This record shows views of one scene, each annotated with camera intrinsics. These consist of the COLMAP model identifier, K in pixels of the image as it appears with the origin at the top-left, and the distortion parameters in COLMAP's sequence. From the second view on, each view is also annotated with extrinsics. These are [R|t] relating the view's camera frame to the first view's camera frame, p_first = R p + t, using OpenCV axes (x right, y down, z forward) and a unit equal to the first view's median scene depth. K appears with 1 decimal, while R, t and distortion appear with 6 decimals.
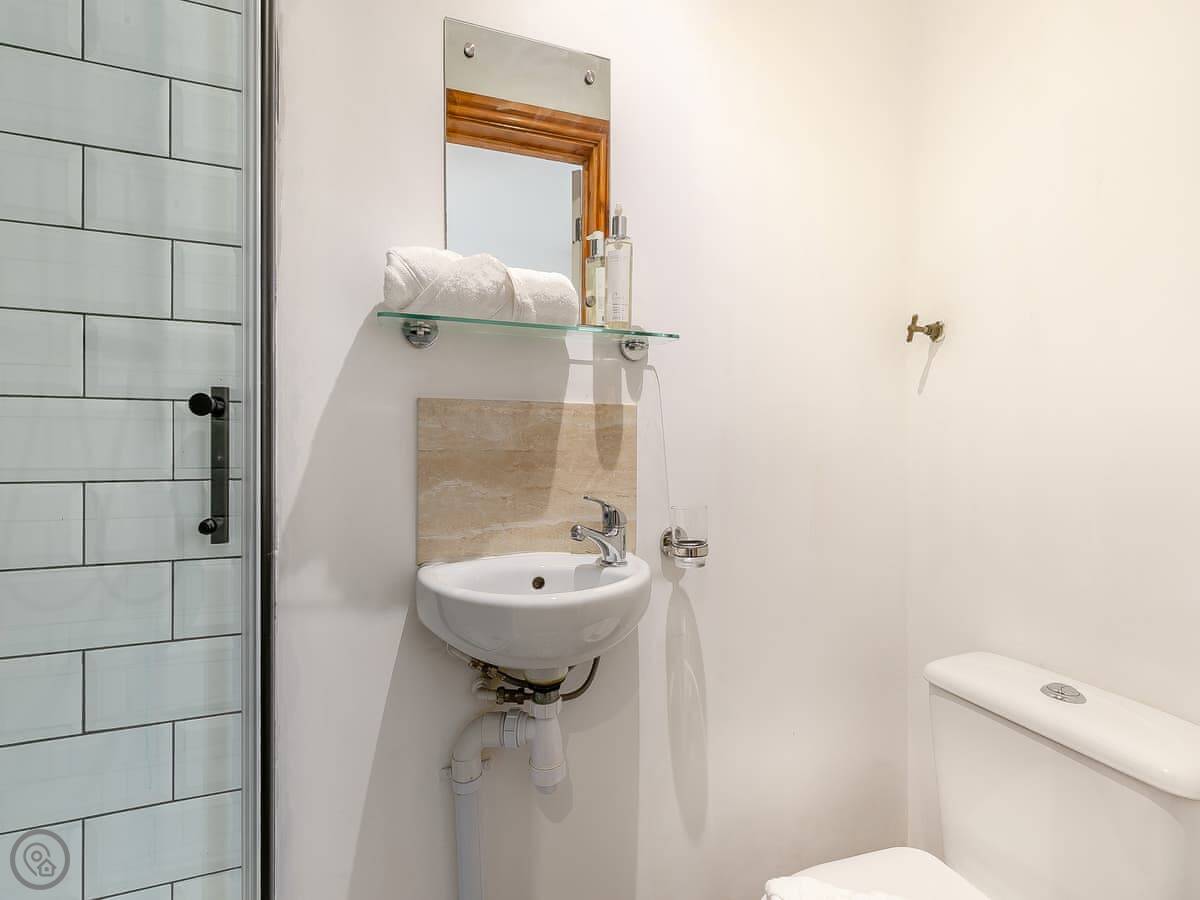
lens RADIAL K [[543.0, 0, 607.0], [0, 543.0, 442.7], [0, 0, 1]] dist [0.001699, 0.000016]
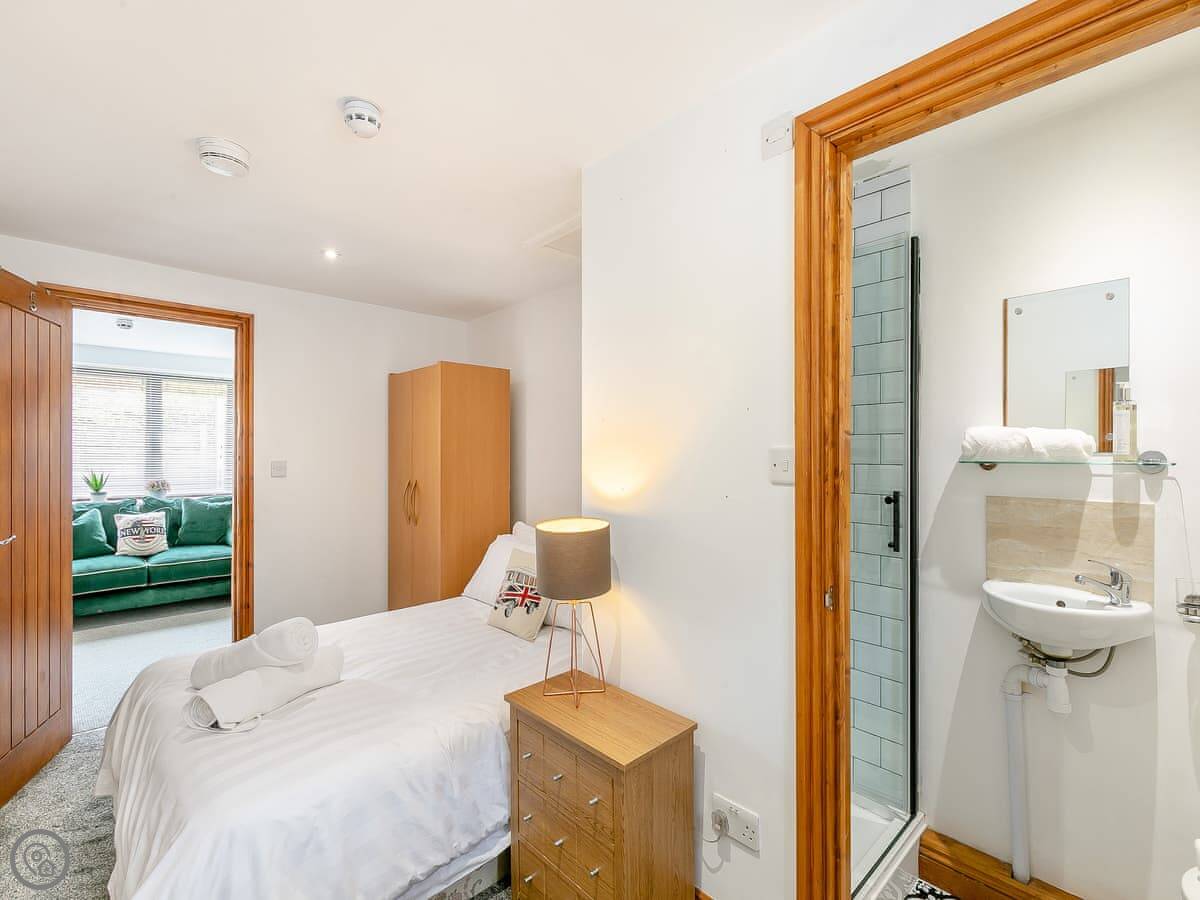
lens RADIAL K [[561.8, 0, 607.9], [0, 561.8, 447.7], [0, 0, 1]] dist [0.003459, 0.000110]
pose [[0.410414, -0.005365, -0.911884, 0.962013], [-0.004864, 0.999956, -0.008073, -0.232631], [0.911887, 0.007749, 0.410369, -1.116398]]
